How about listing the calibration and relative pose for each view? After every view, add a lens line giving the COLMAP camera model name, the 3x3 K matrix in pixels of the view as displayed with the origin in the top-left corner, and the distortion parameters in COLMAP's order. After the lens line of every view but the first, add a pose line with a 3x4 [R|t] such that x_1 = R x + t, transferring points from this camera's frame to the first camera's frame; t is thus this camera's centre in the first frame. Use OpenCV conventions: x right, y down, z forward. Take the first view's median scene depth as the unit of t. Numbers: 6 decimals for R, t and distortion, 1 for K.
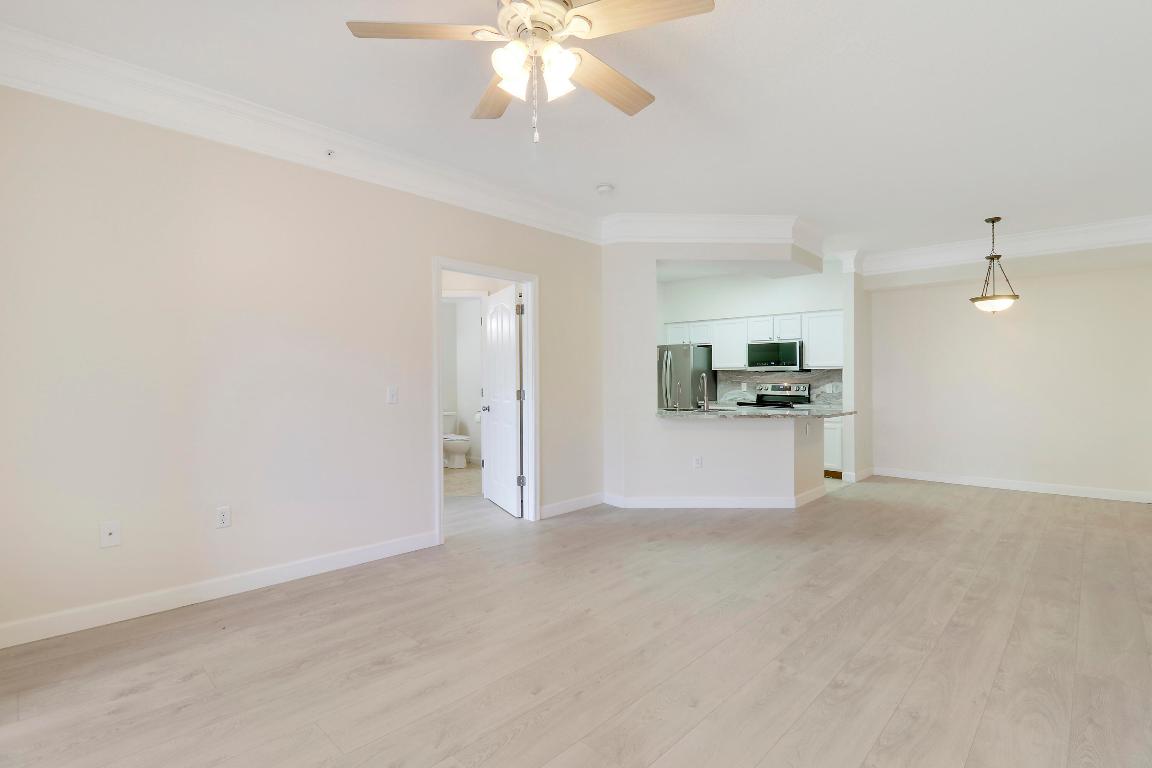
lens RADIAL K [[544.0, 0, 581.4], [0, 544.0, 380.8], [0, 0, 1]] dist [0.000513, -0.015024]
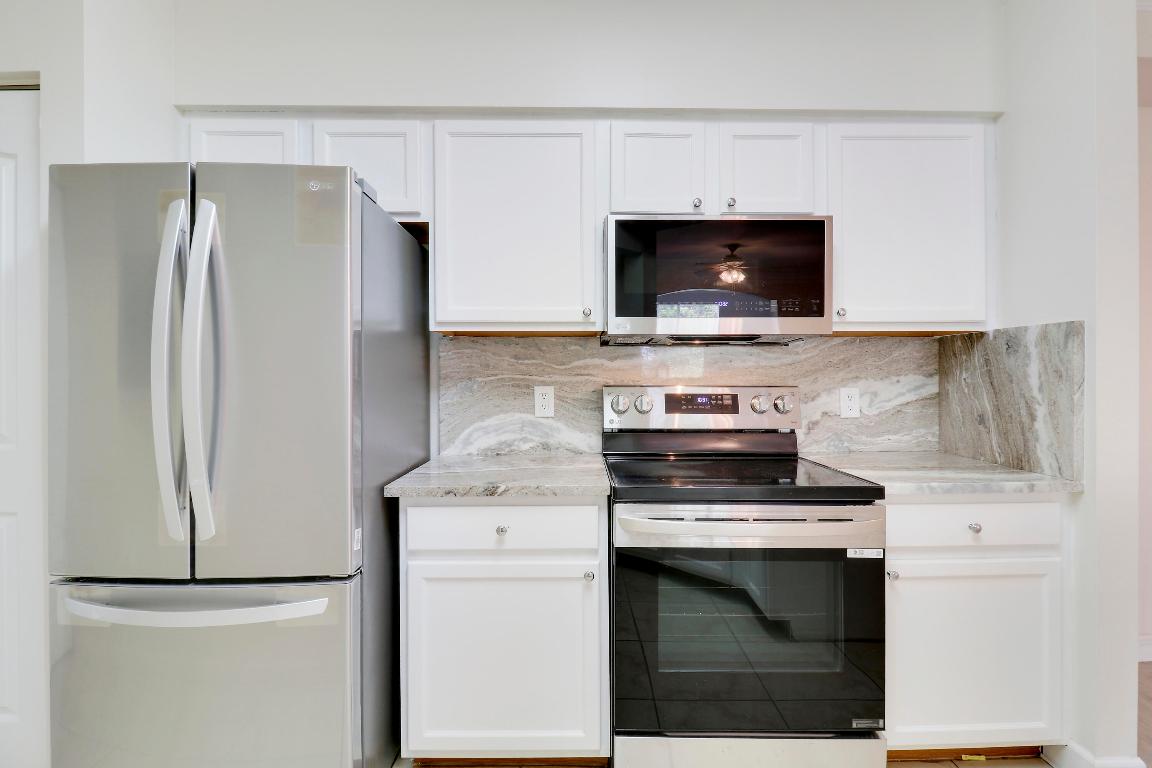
lens RADIAL K [[541.2, 0, 587.6], [0, 541.2, 365.6], [0, 0, 1]] dist [-0.001308, -0.008391]
pose [[0.718922, 0.007230, 0.695053, 0.161258], [0.005394, 0.999858, -0.015979, -0.001667], [-0.695070, 0.015237, 0.718781, 0.982678]]
